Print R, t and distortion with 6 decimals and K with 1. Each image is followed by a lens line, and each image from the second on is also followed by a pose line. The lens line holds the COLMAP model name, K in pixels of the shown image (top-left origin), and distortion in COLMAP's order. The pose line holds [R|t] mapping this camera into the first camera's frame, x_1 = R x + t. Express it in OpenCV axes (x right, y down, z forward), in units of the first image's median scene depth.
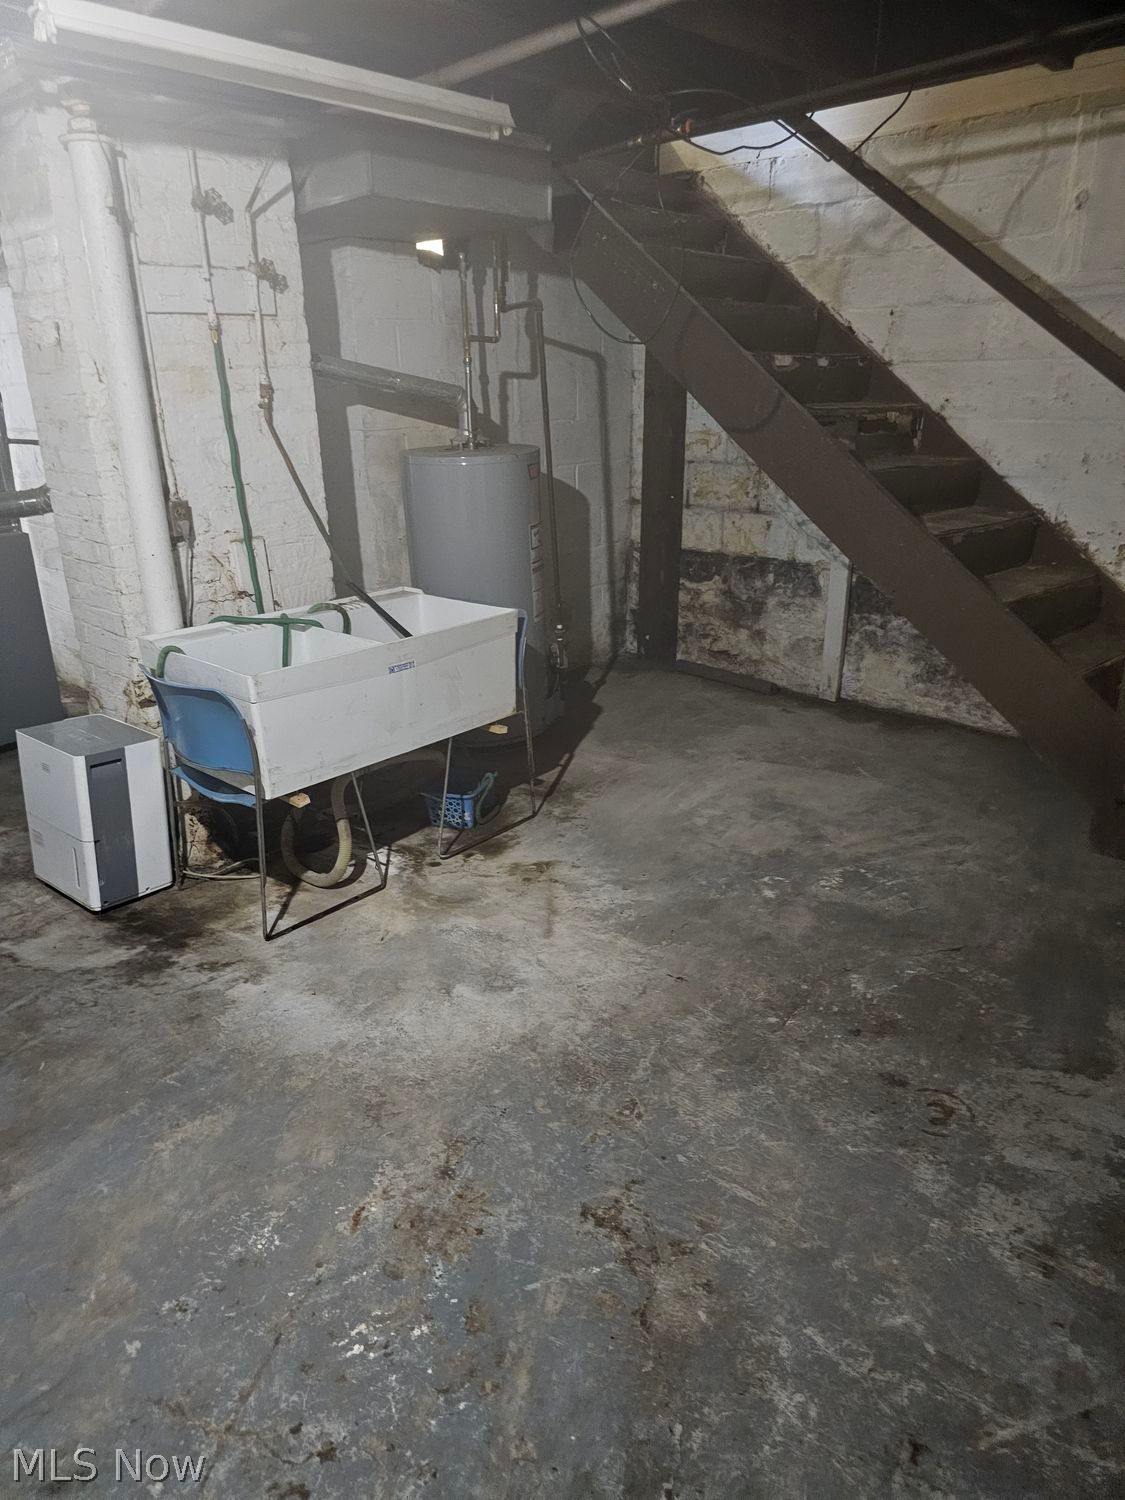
lens RADIAL K [[987.7, 0, 565.7], [0, 987.7, 746.8], [0, 0, 1]] dist [0.003714, -0.002418]
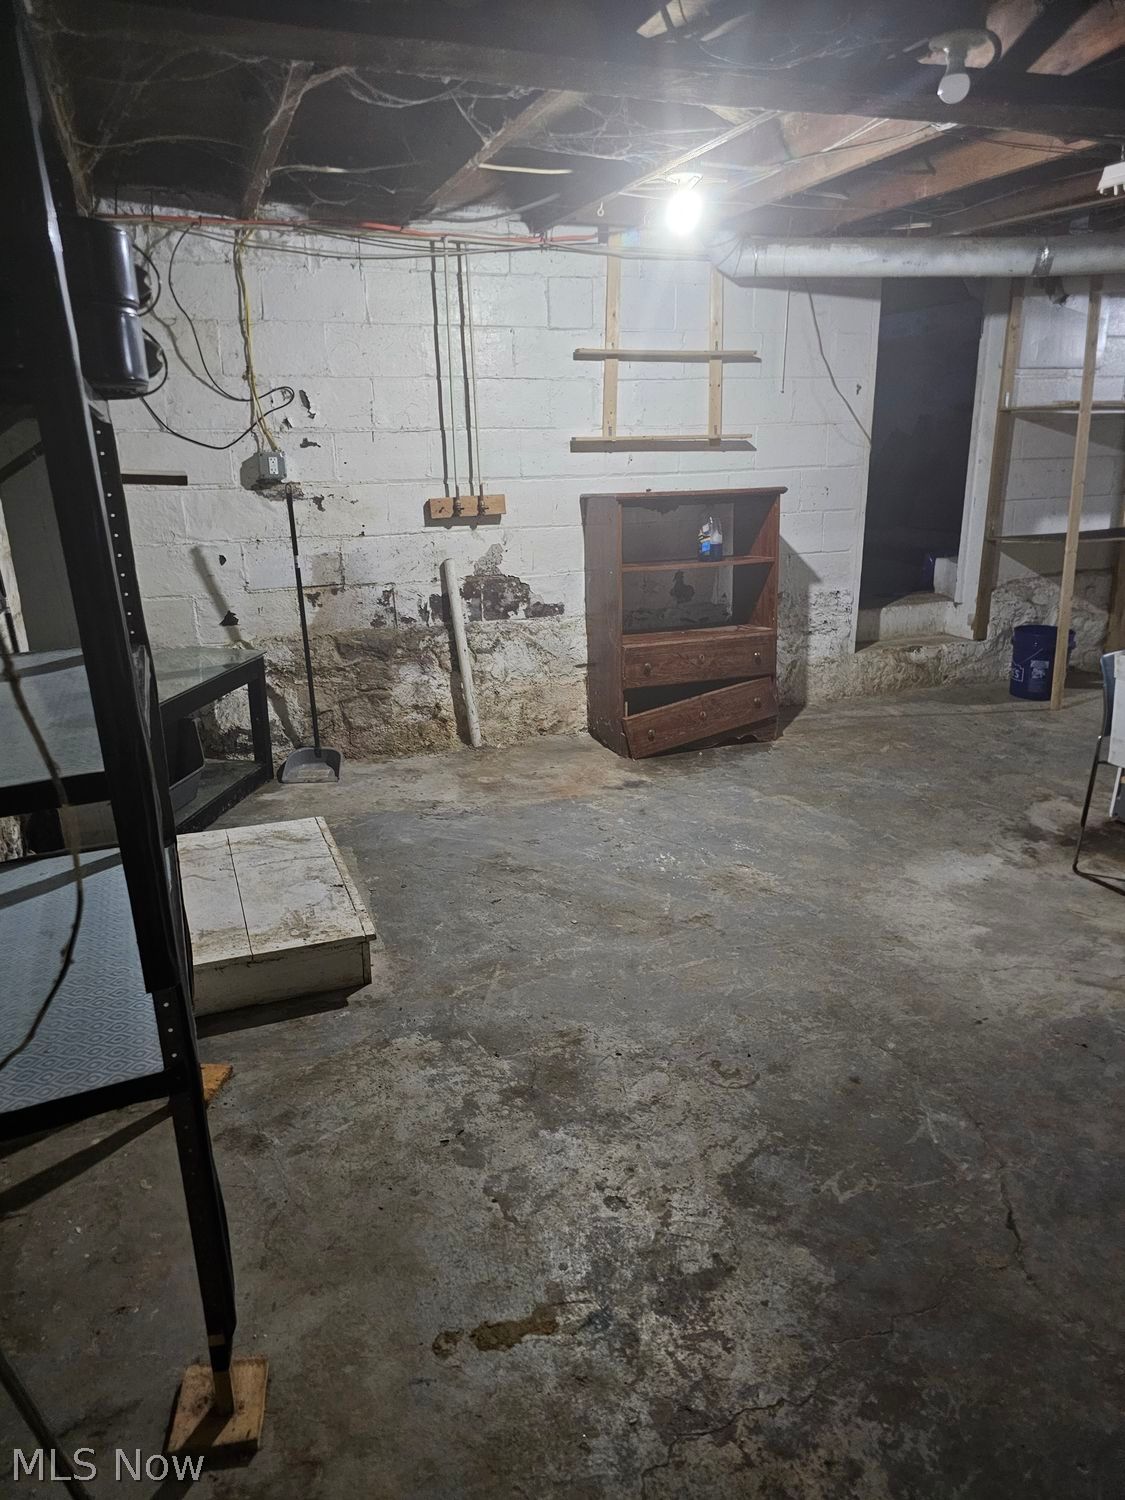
lens RADIAL K [[987.7, 0, 565.7], [0, 987.7, 746.8], [0, 0, 1]] dist [0.003714, -0.002418]
pose [[-0.392519, 0.310636, -0.865698, 1.074776], [-0.297862, 0.847579, 0.439189, -0.319393], [0.870176, 0.430249, -0.240165, 0.773250]]
